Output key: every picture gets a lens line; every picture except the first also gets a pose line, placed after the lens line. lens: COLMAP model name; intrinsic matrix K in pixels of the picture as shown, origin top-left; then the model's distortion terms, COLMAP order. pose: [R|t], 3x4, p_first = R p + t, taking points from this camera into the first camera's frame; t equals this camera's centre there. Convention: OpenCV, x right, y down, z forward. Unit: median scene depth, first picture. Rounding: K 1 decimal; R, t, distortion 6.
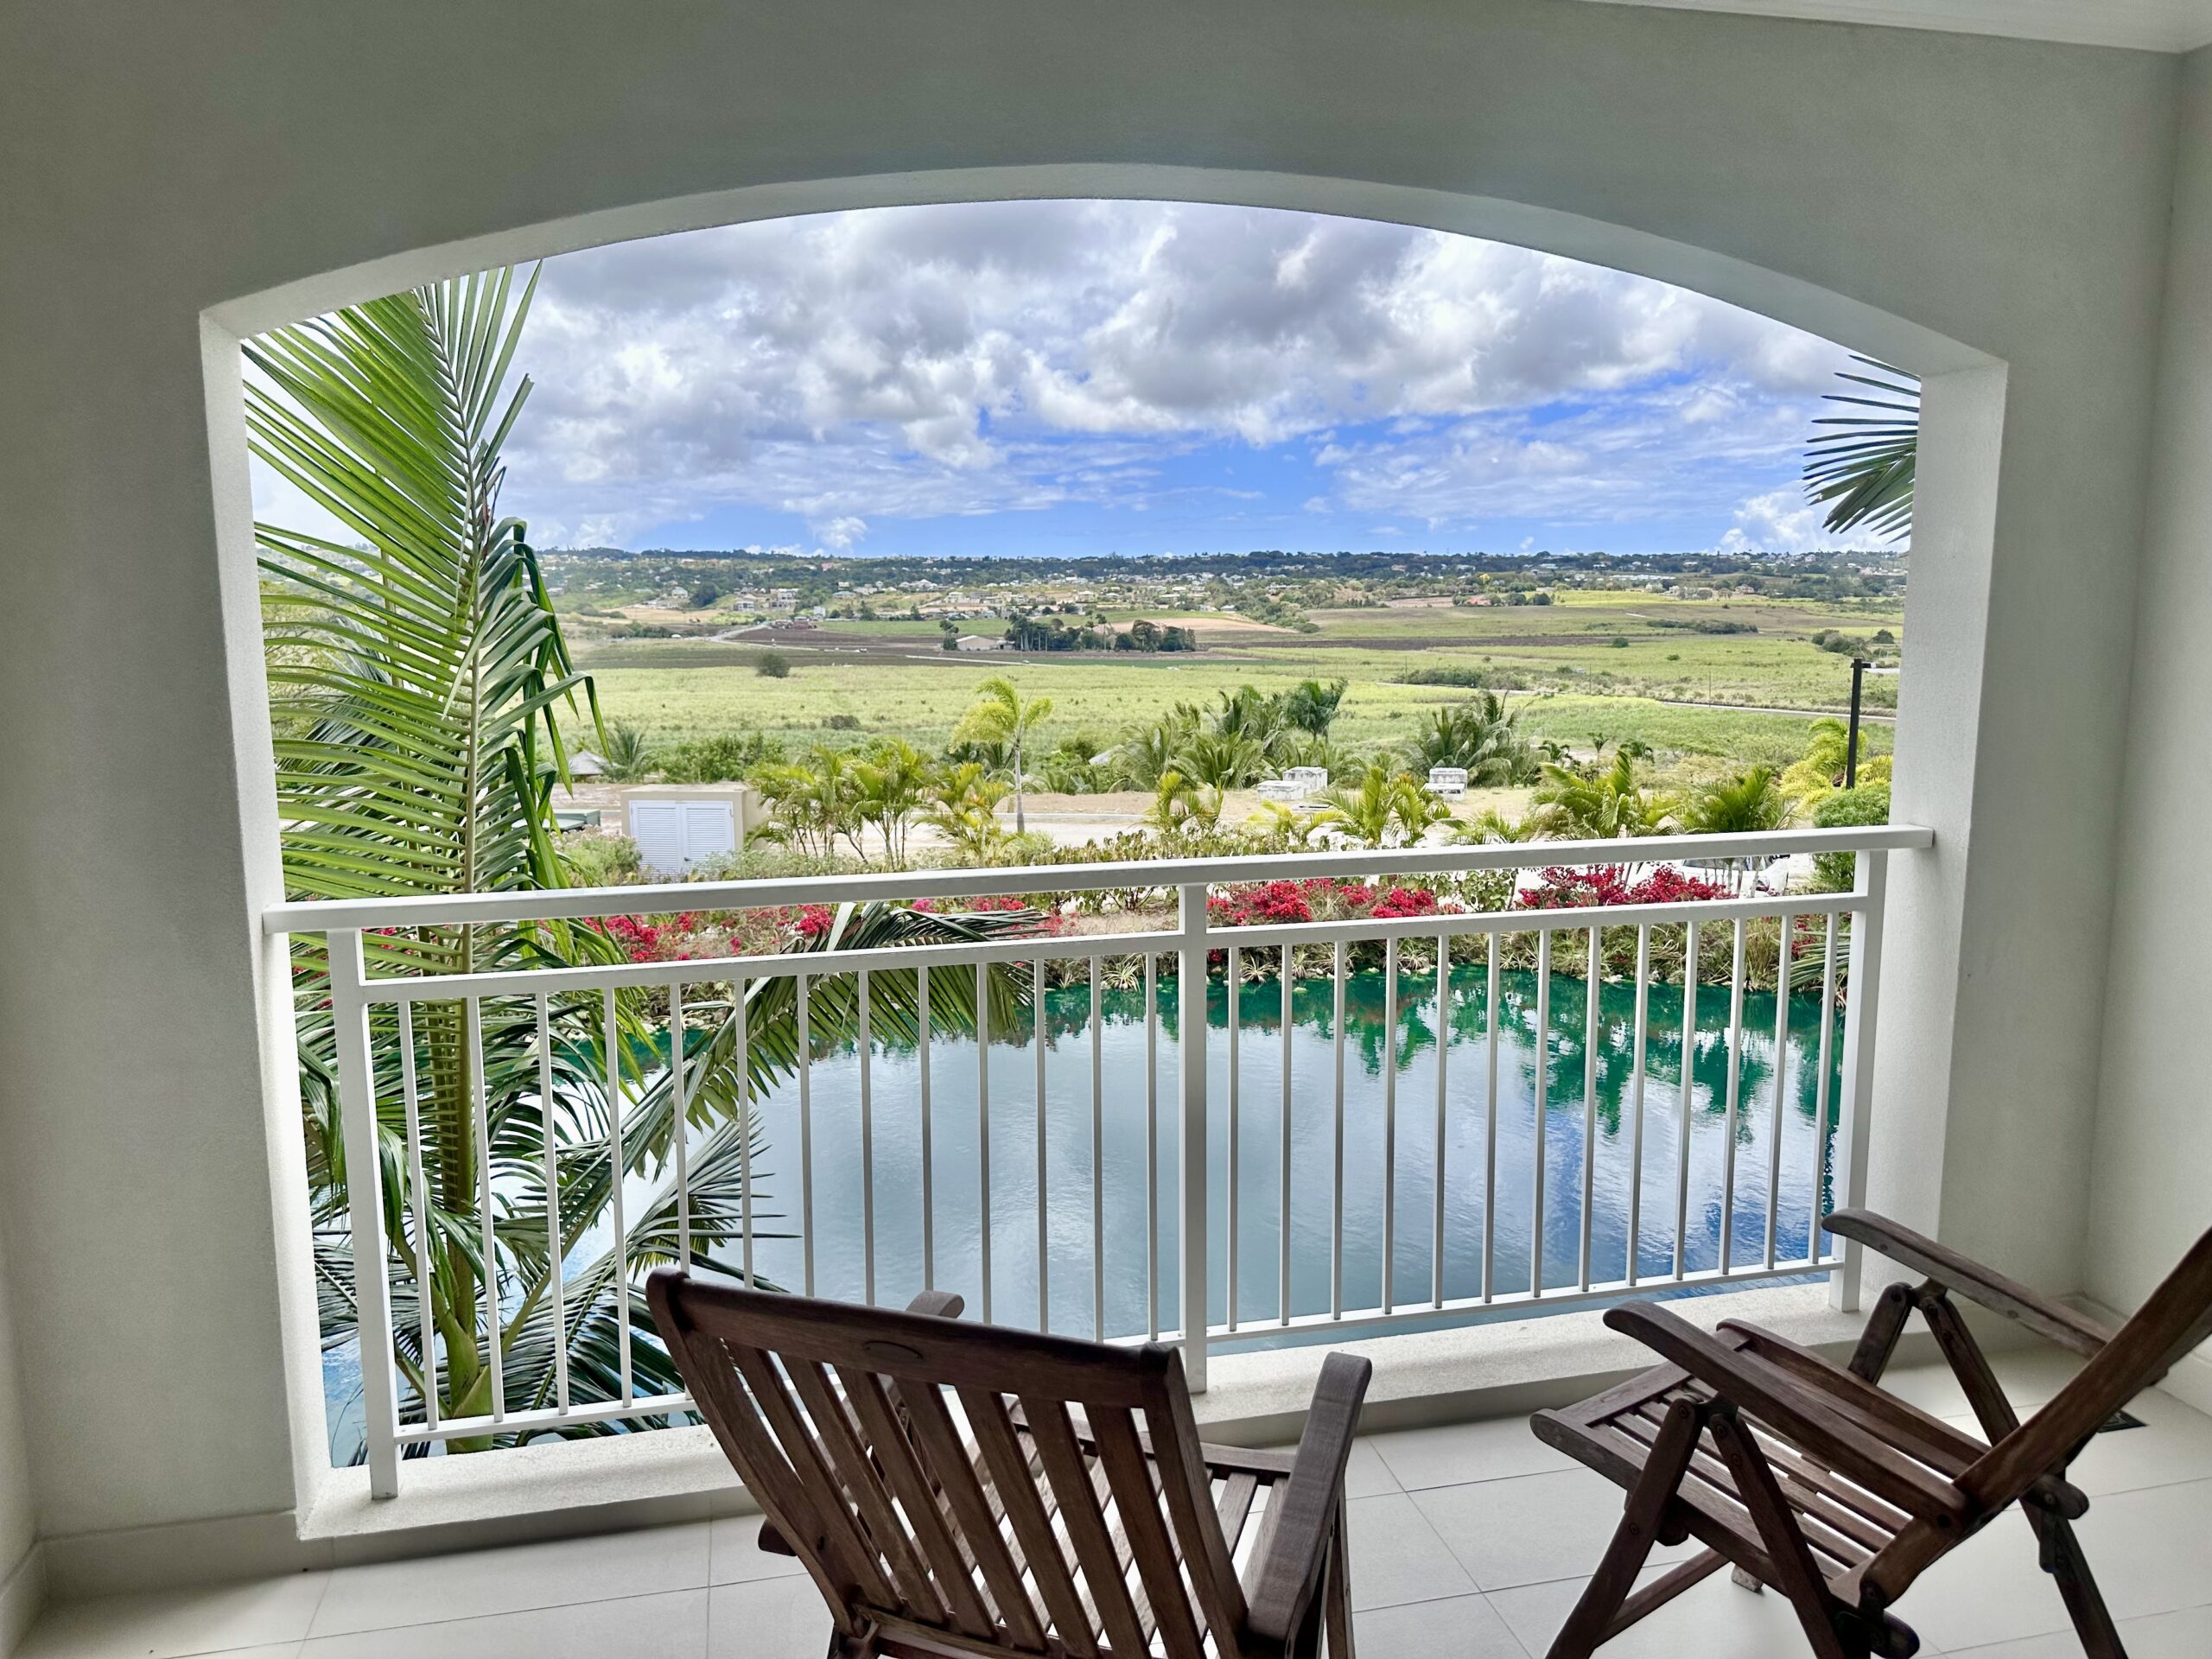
lens RADIAL K [[1553.3, 0, 1094.4], [0, 1553.3, 831.4], [0, 0, 1]] dist [0.175571, -0.379387]
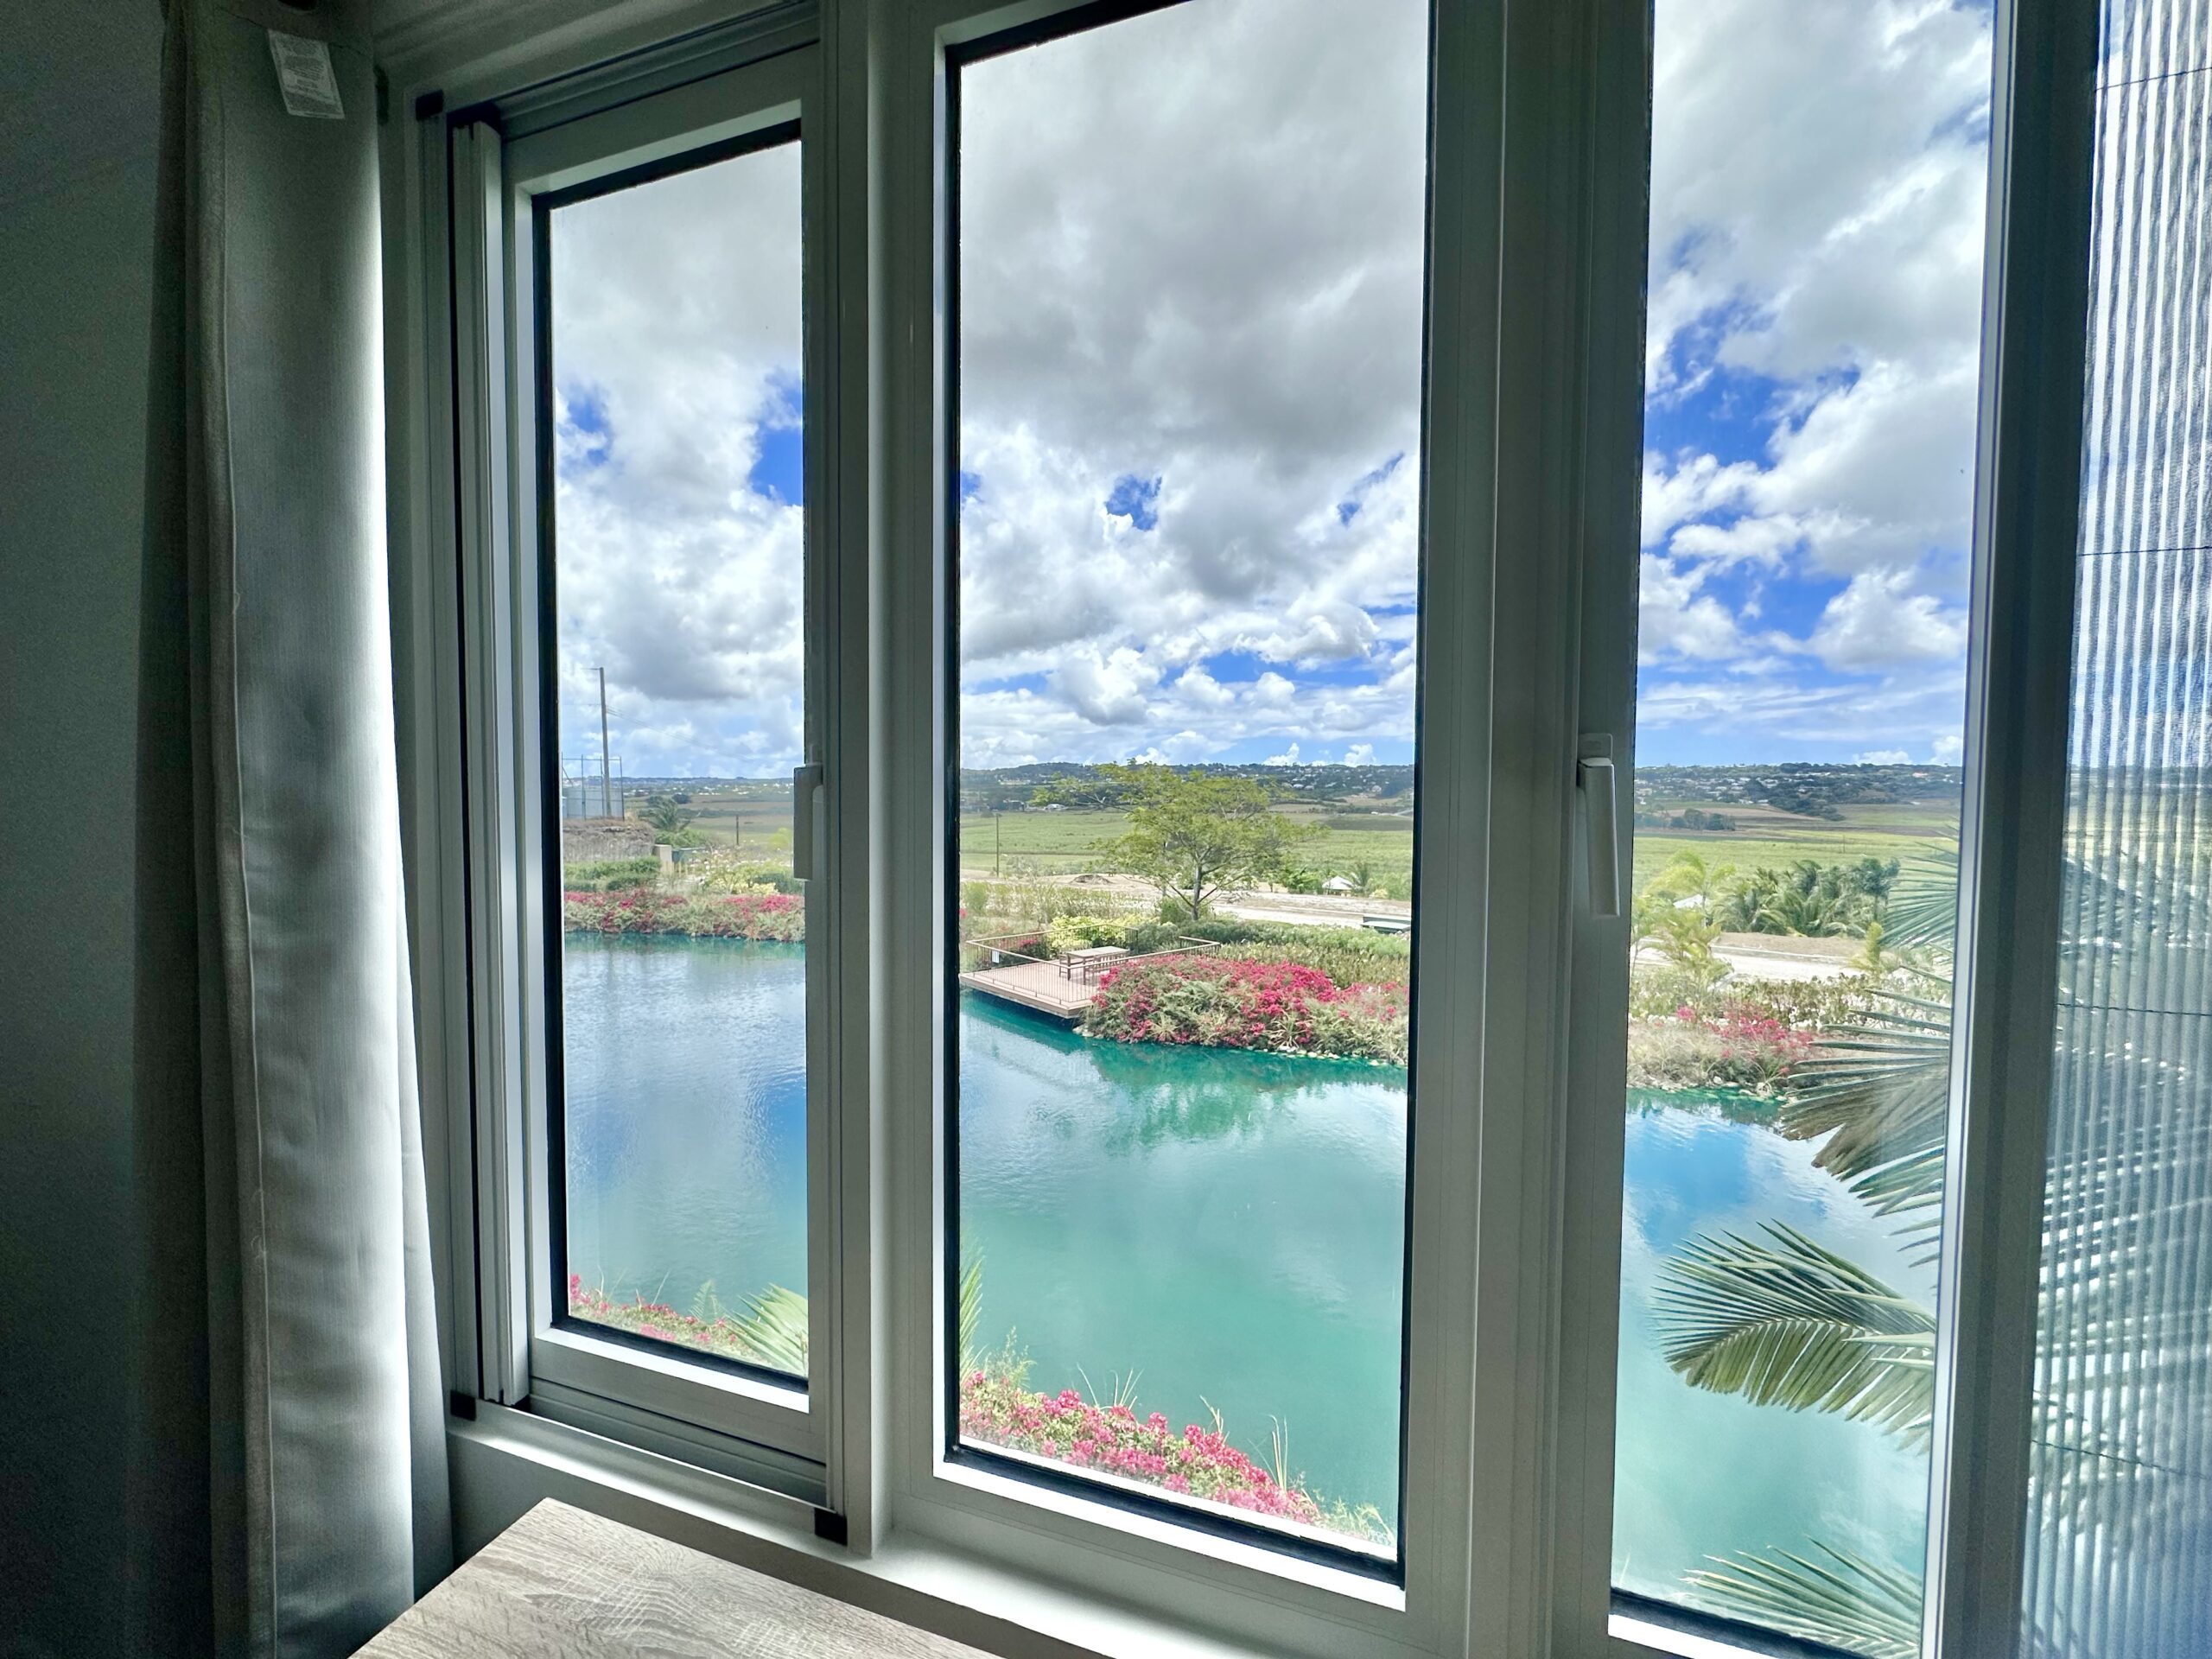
lens RADIAL K [[886.5, 0, 1106.0], [0, 886.5, 829.5], [0, 0, 1]] dist [-0.003072, 0.000320]
pose [[0.852572, 0.034474, -0.521472, -0.128015], [-0.088397, 0.992957, -0.078879, -0.005987], [0.515080, 0.113347, 0.849615, 0.030981]]
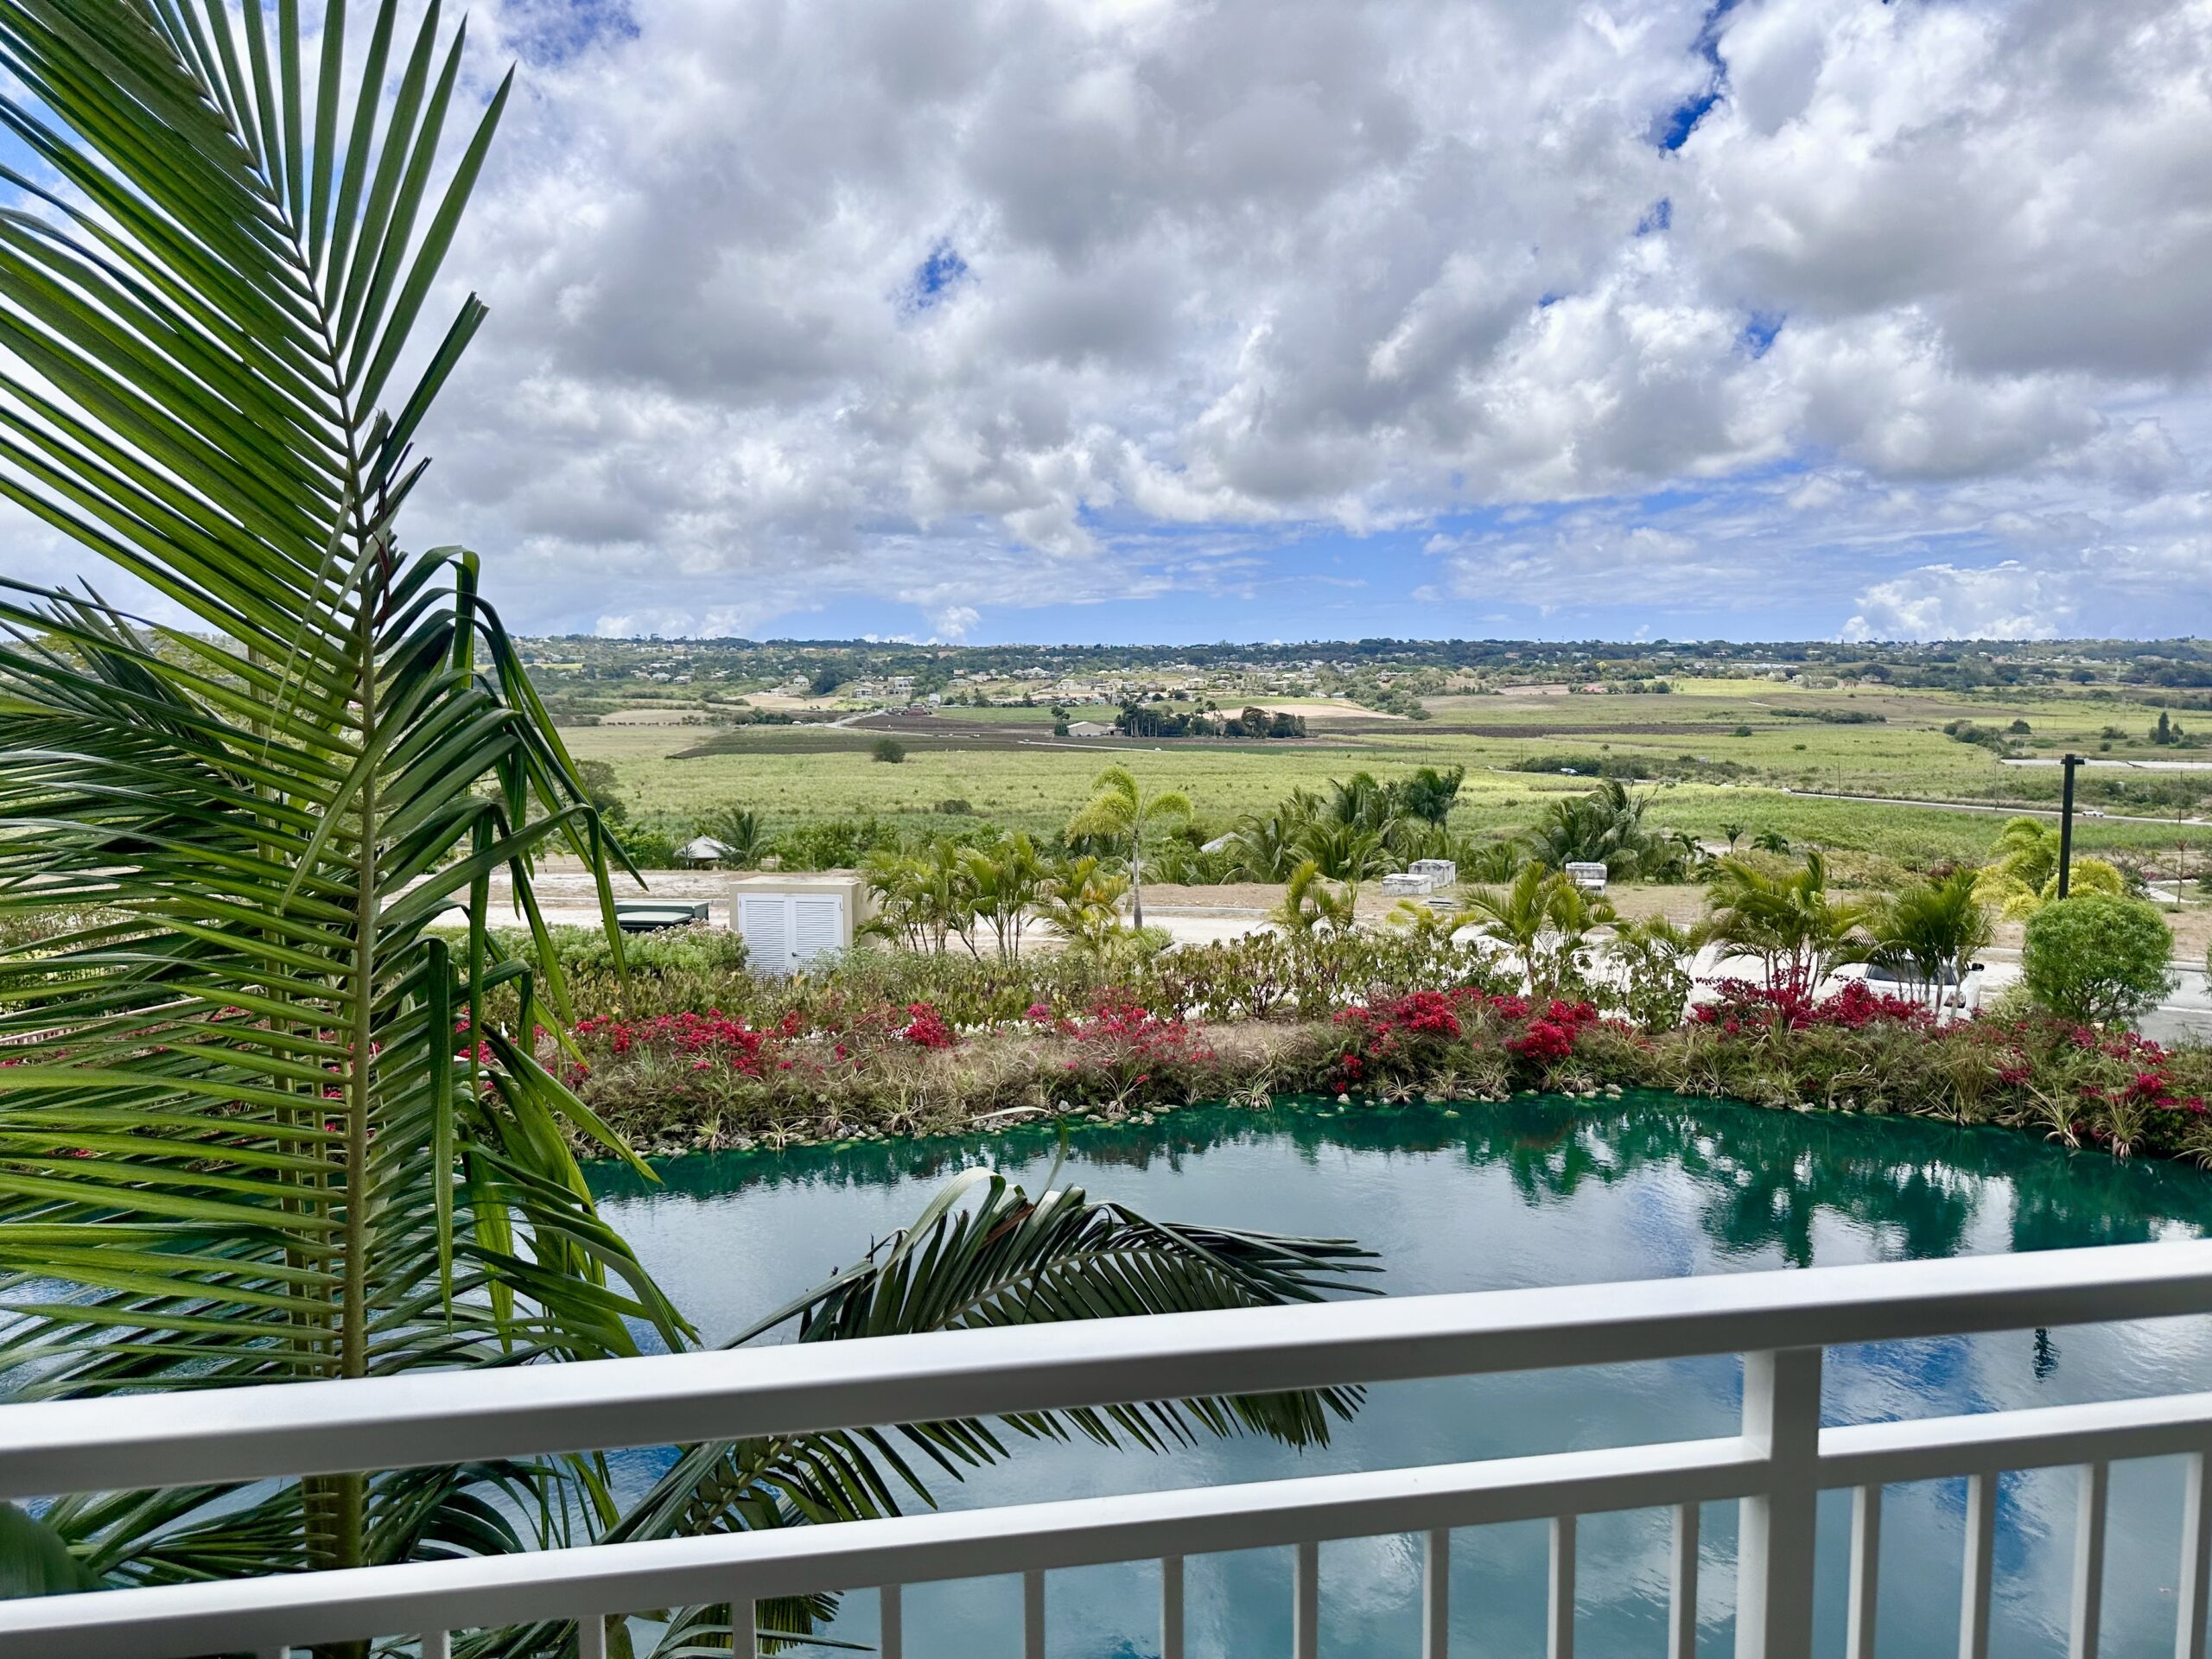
lens RADIAL K [[1548.5, 0, 1102.1], [0, 1548.5, 835.1], [0, 0, 1]] dist [0.144436, -0.276413]
pose [[0.997875, 0.007720, -0.064696, -0.010825], [-0.011078, 0.998601, -0.051703, -0.008788], [0.064207, 0.052309, 0.996565, 0.059215]]
